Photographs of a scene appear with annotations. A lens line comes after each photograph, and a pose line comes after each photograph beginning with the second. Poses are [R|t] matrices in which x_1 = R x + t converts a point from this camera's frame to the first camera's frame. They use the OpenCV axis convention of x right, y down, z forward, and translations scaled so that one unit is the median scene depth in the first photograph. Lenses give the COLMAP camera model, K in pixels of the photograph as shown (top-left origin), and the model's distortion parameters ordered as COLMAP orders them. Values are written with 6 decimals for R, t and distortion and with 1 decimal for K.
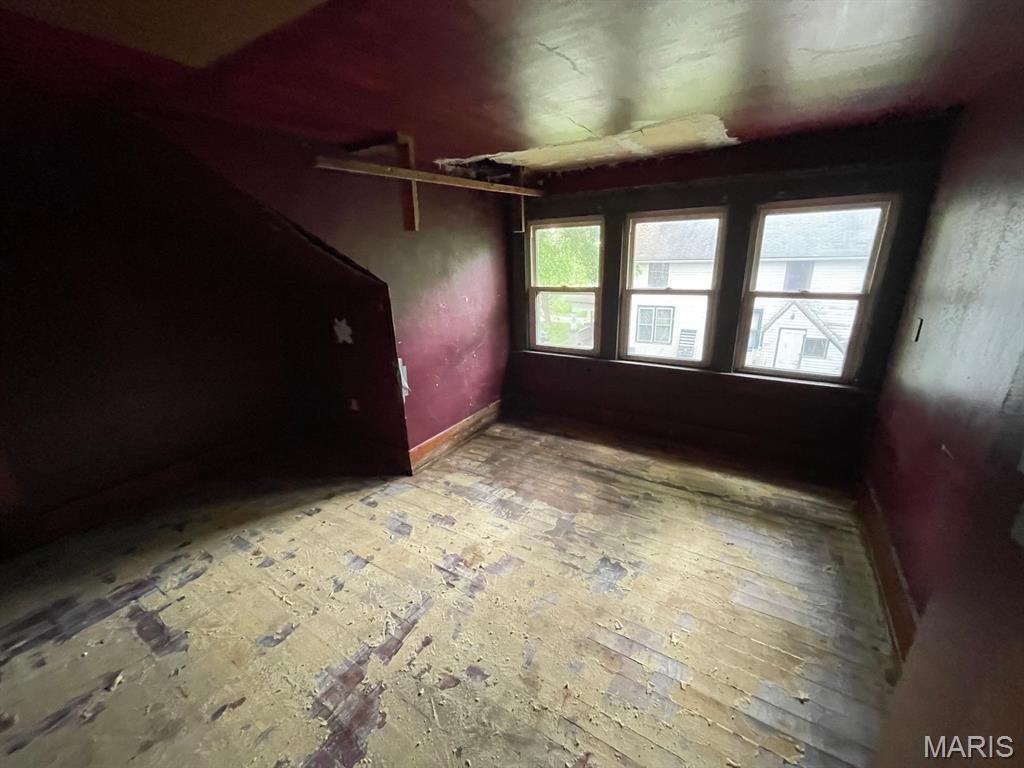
lens RADIAL K [[411.9, 0, 510.7], [0, 411.9, 388.1], [0, 0, 1]] dist [-0.002127, -0.000602]
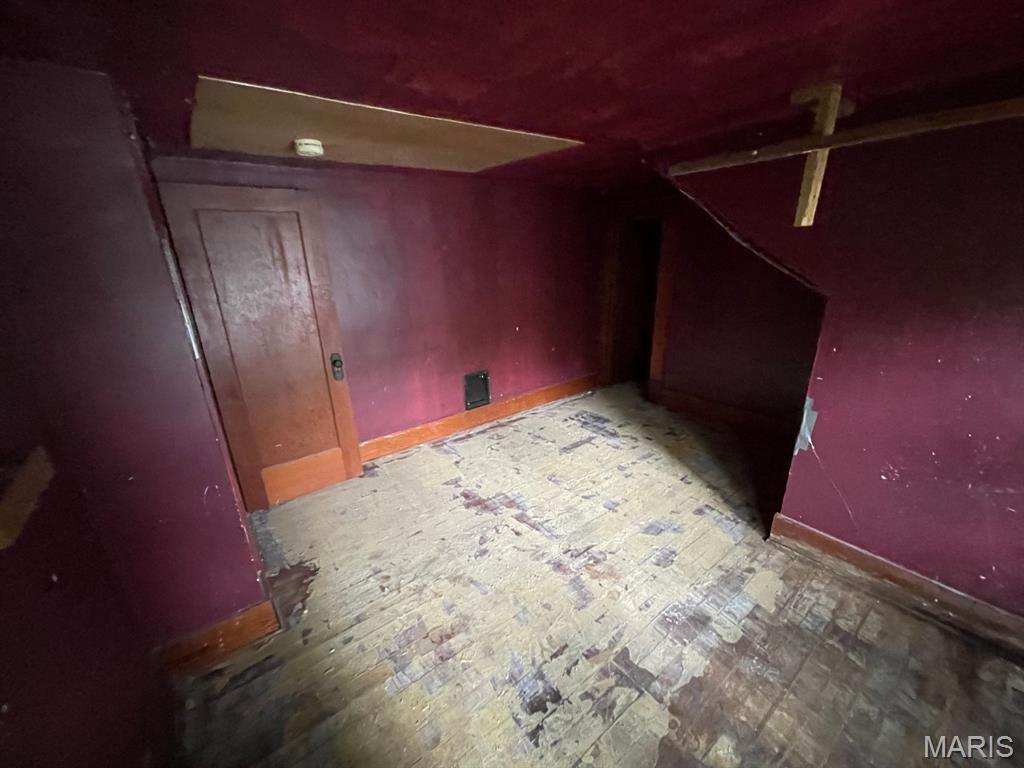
lens RADIAL K [[411.9, 0, 510.7], [0, 411.9, 388.1], [0, 0, 1]] dist [-0.002127, -0.000602]
pose [[-0.339014, 0.352712, -0.872160, 0.630999], [-0.267131, 0.852812, 0.448723, -0.320401], [0.902059, 0.385105, -0.194895, 0.776609]]
